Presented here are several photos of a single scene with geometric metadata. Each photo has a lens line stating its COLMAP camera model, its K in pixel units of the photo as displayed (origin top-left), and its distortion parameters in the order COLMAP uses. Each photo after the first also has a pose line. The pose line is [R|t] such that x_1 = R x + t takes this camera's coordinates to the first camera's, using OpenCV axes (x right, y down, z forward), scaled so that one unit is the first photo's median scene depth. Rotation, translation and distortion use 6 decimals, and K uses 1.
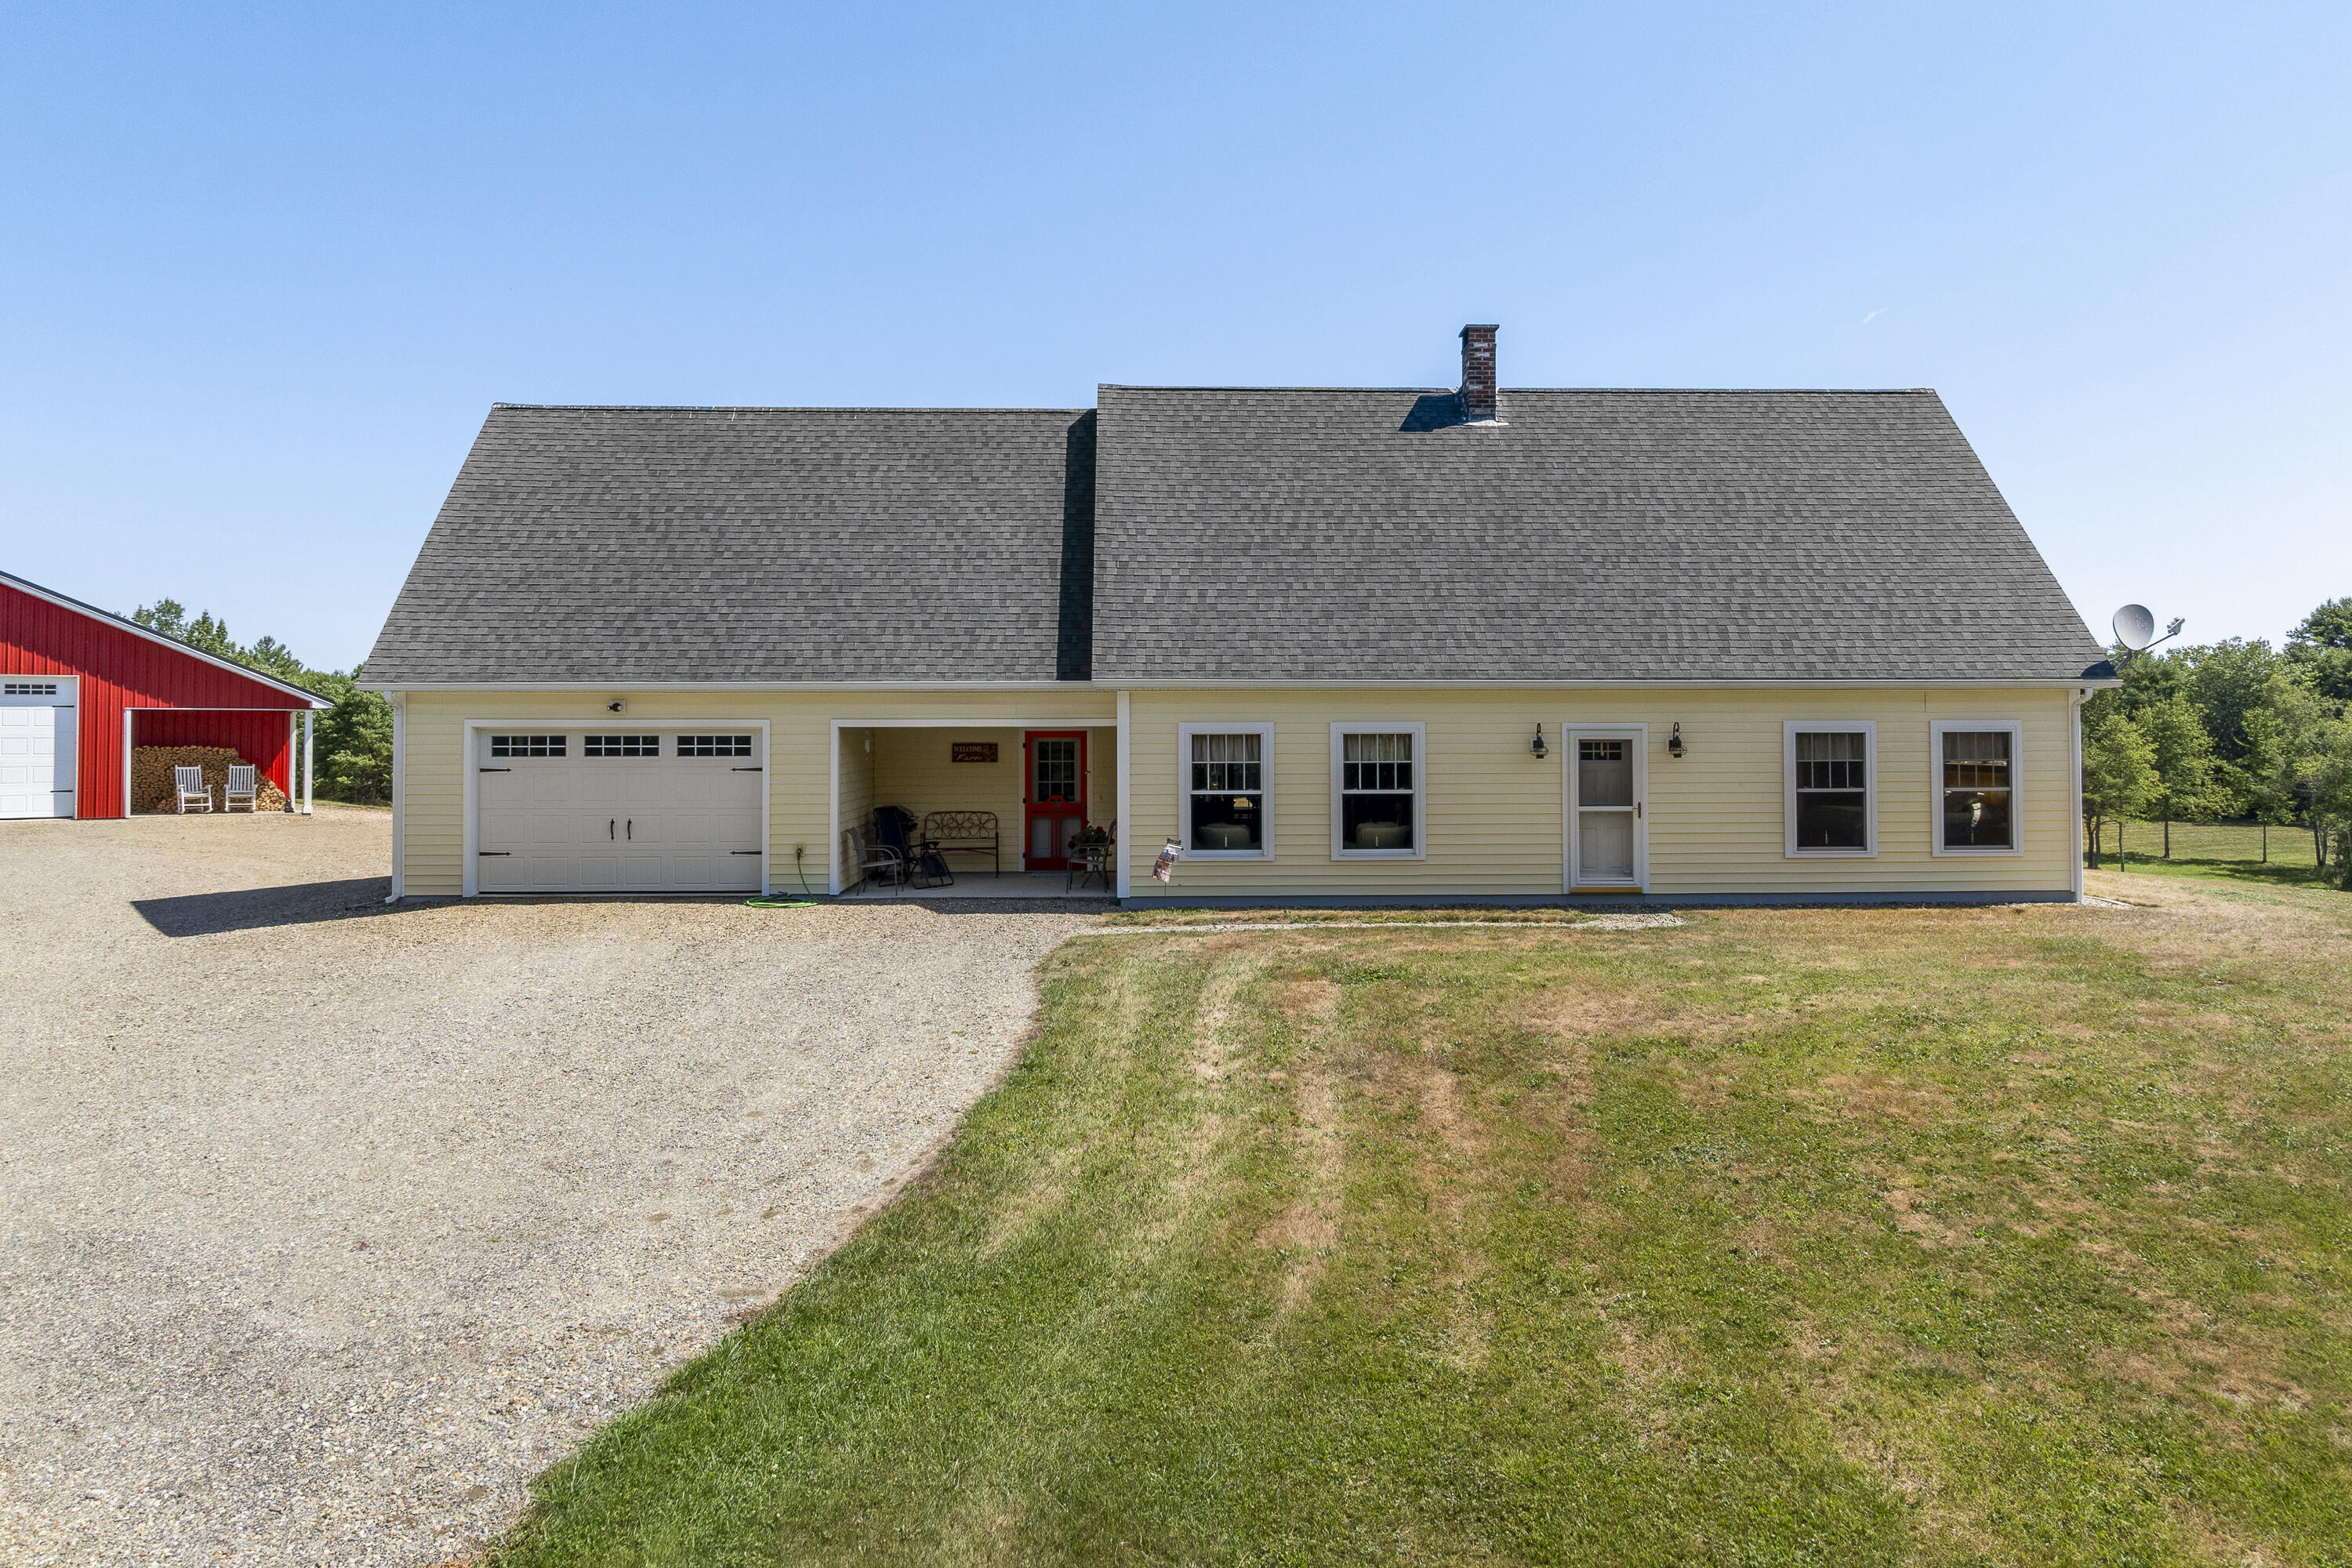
lens RADIAL K [[1645.4, 0, 1192.7], [0, 1645.4, 693.3], [0, 0, 1]] dist [-0.010874, 0.008798]
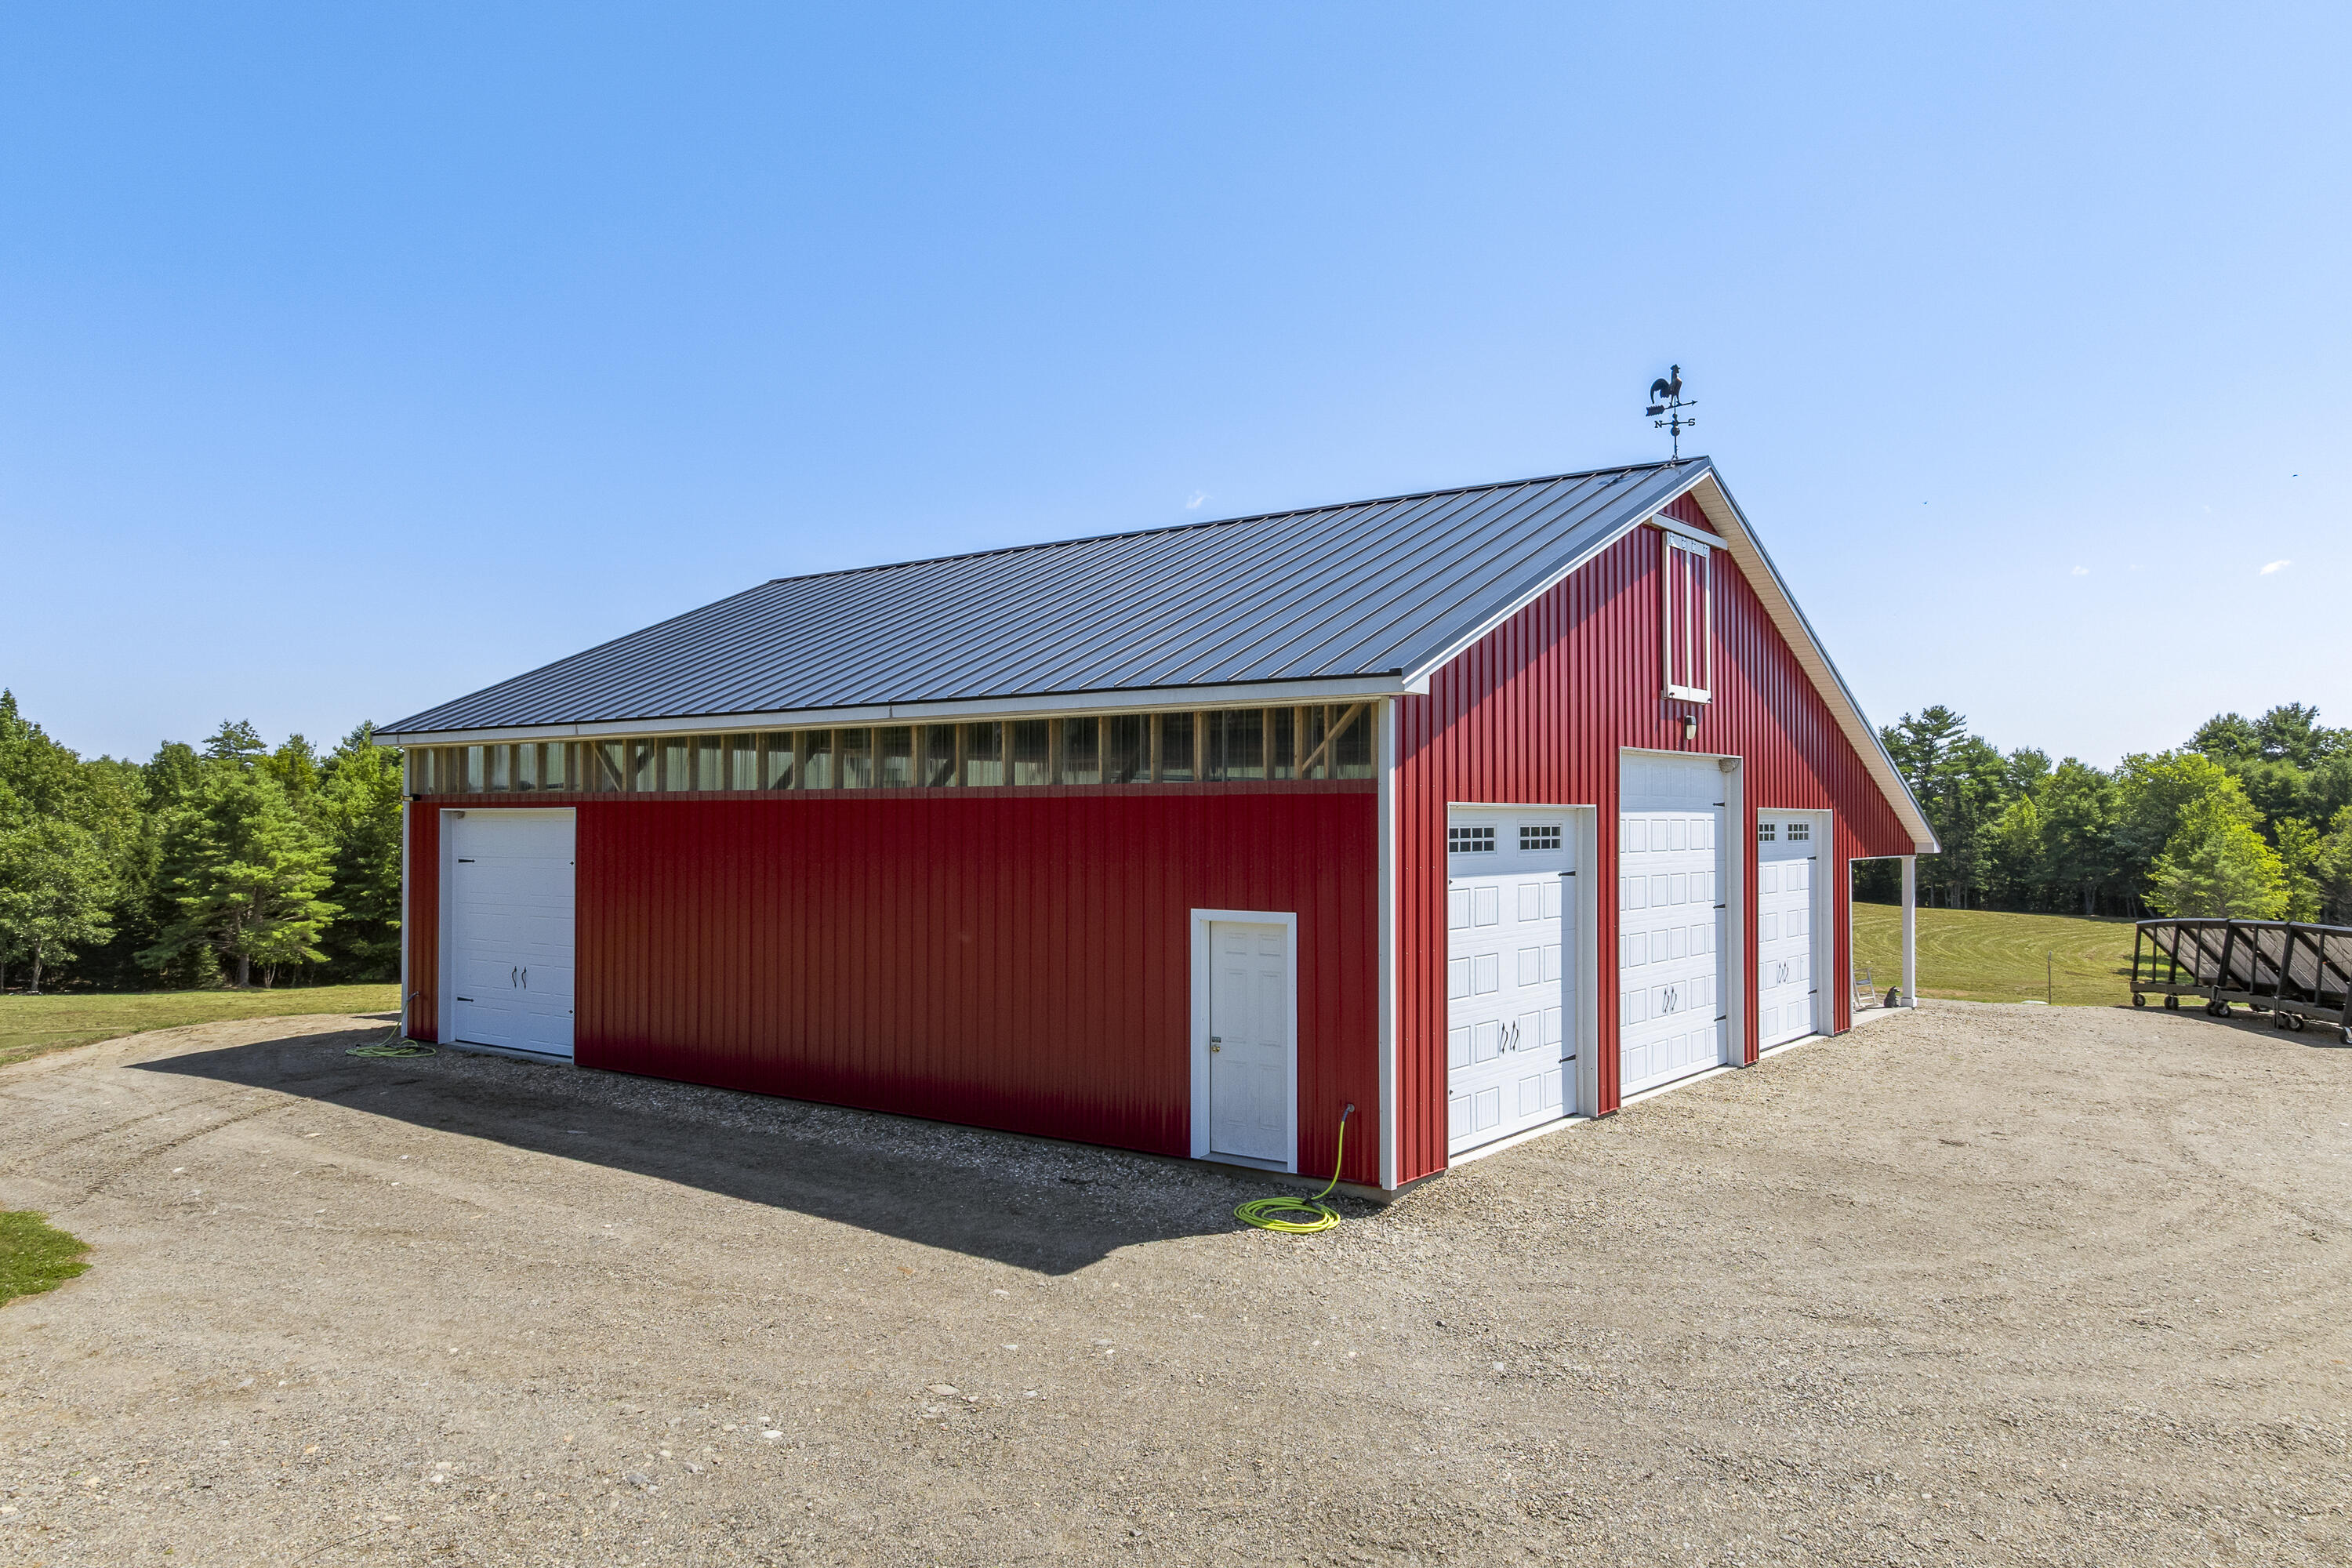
lens RADIAL K [[1652.5, 0, 1165.2], [0, 1652.5, 798.9], [0, 0, 1]] dist [0.000991, -0.000792]
pose [[0.971158, 0.006024, 0.238362, -1.778642], [-0.008056, 0.999939, 0.007551, -0.029329], [-0.238302, -0.009254, 0.971147, 0.720339]]
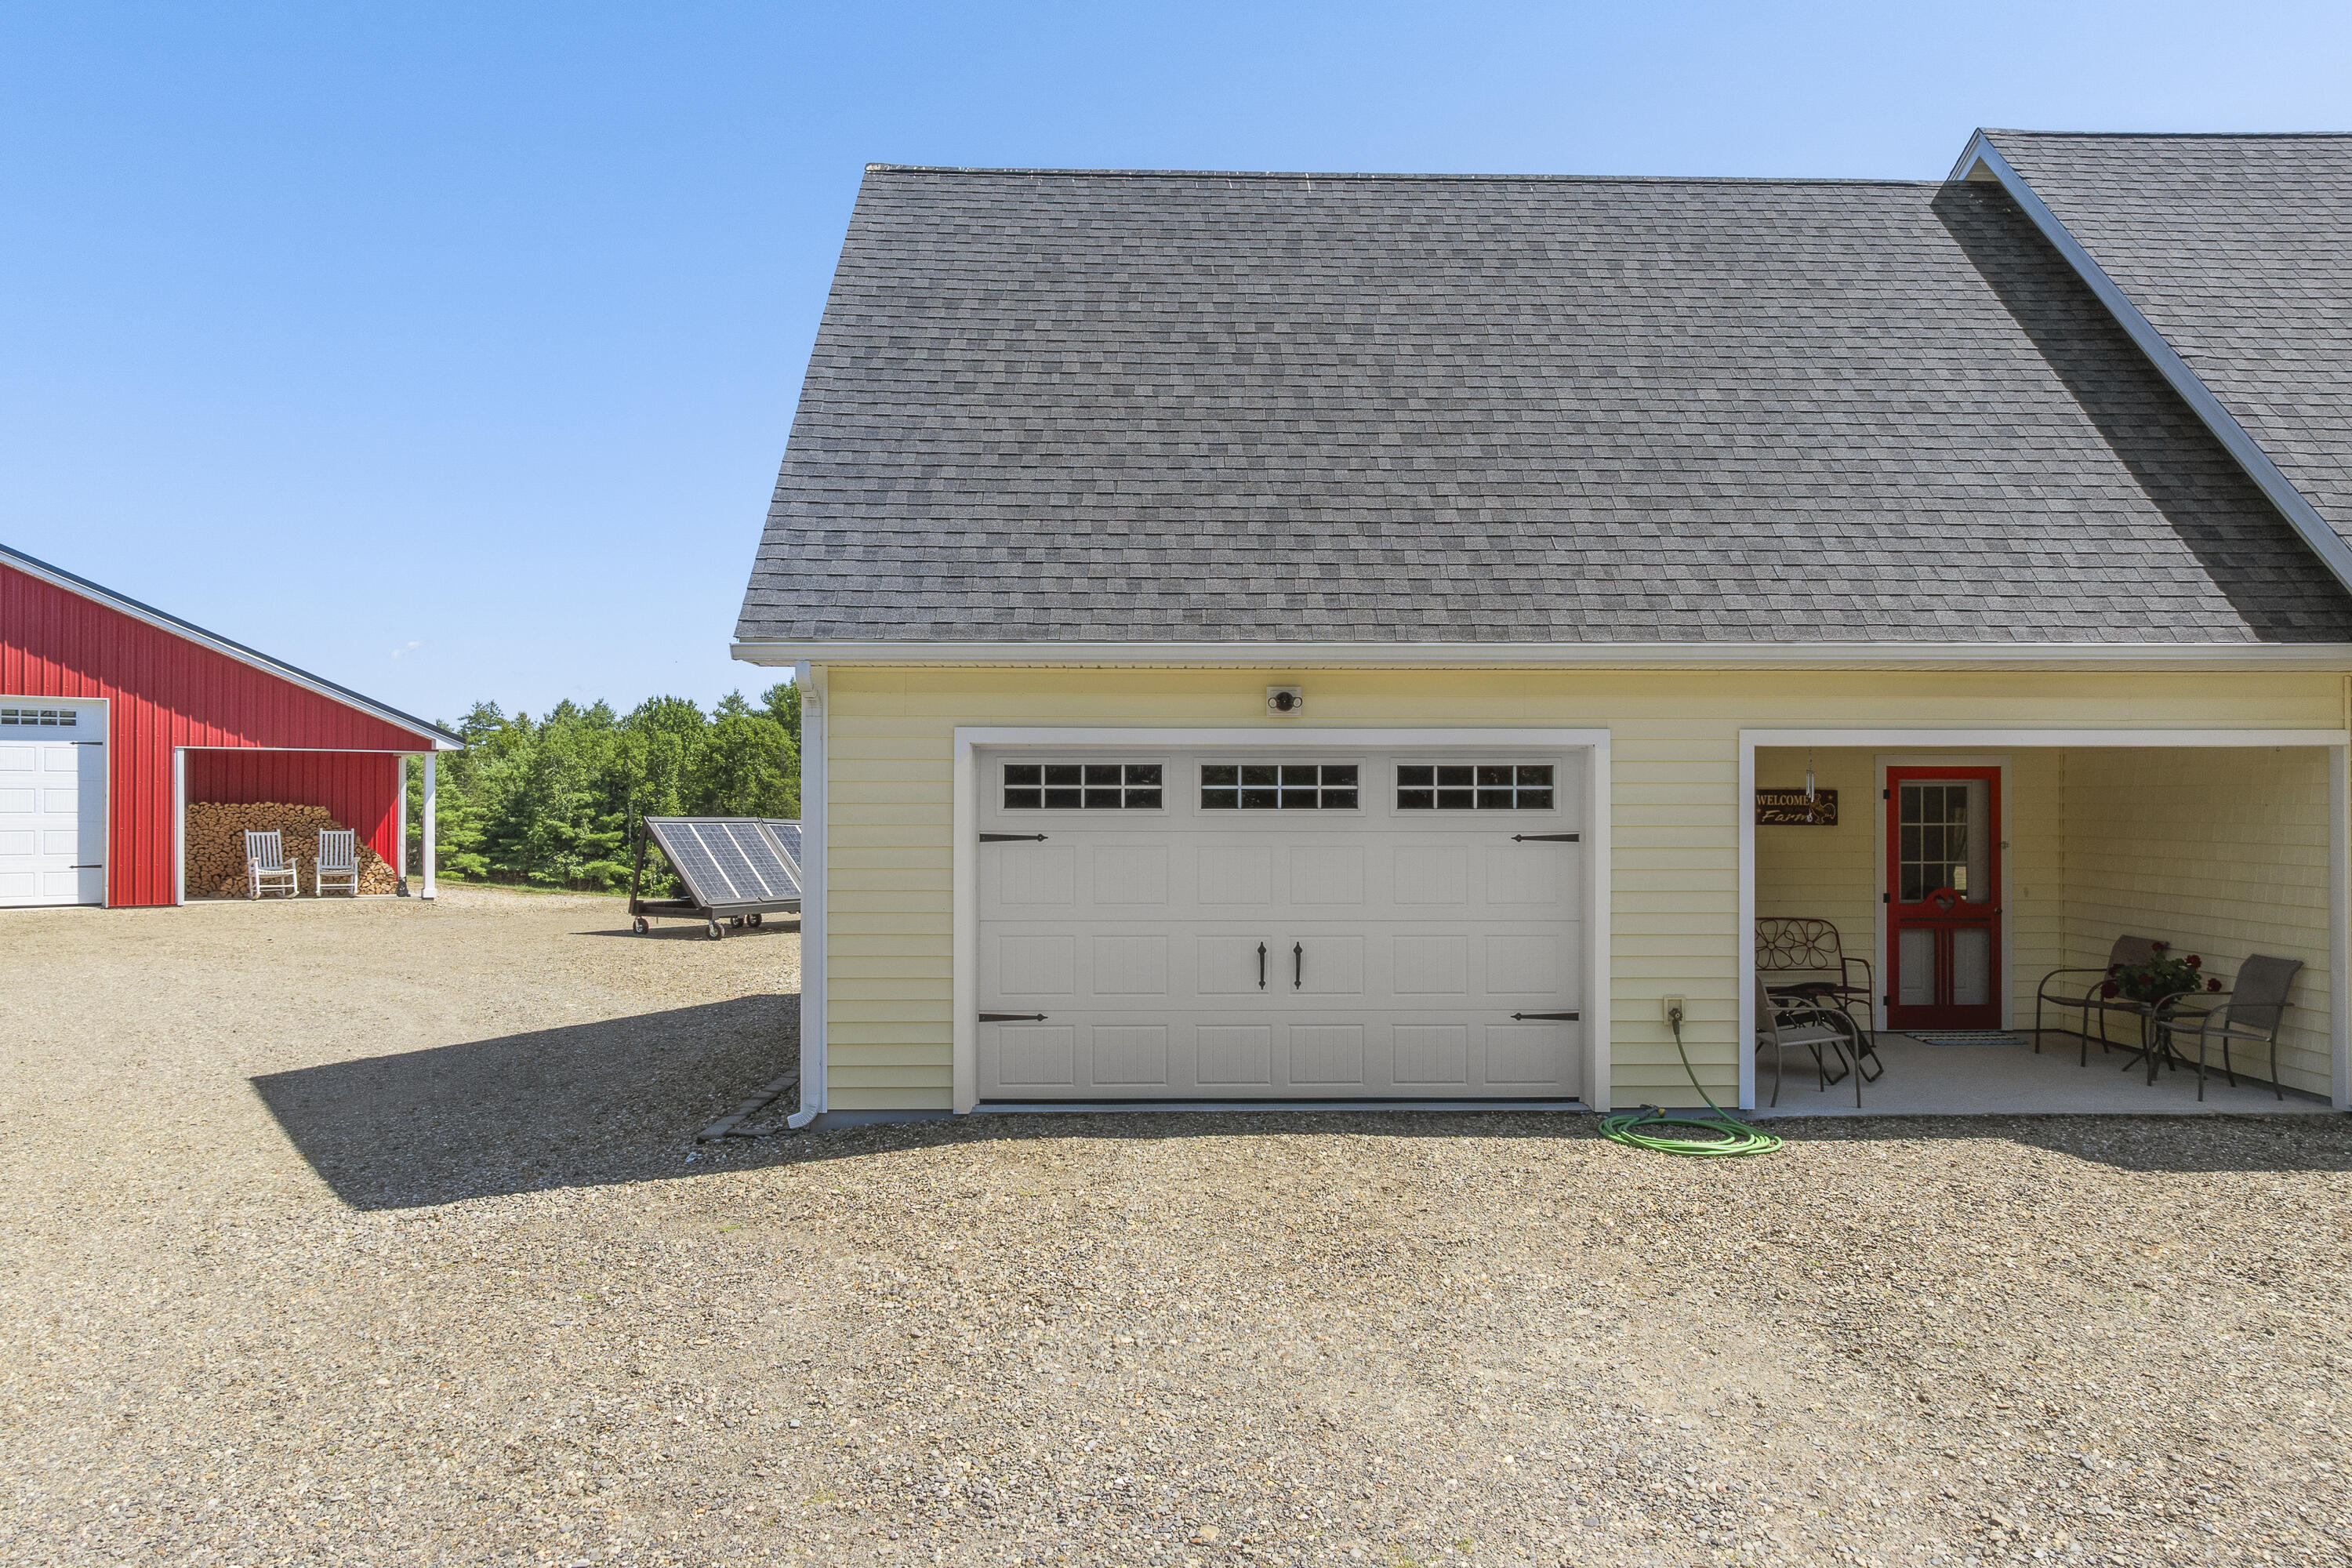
lens RADIAL K [[1642.2, 0, 1176.0], [0, 1642.2, 784.0], [0, 0, 1]] dist [-0.002418, 0.005119]
pose [[0.999838, 0.002136, -0.017860, -0.360115], [-0.001905, 0.999914, 0.012967, 0.024799], [0.017887, -0.012931, 0.999756, 0.523602]]
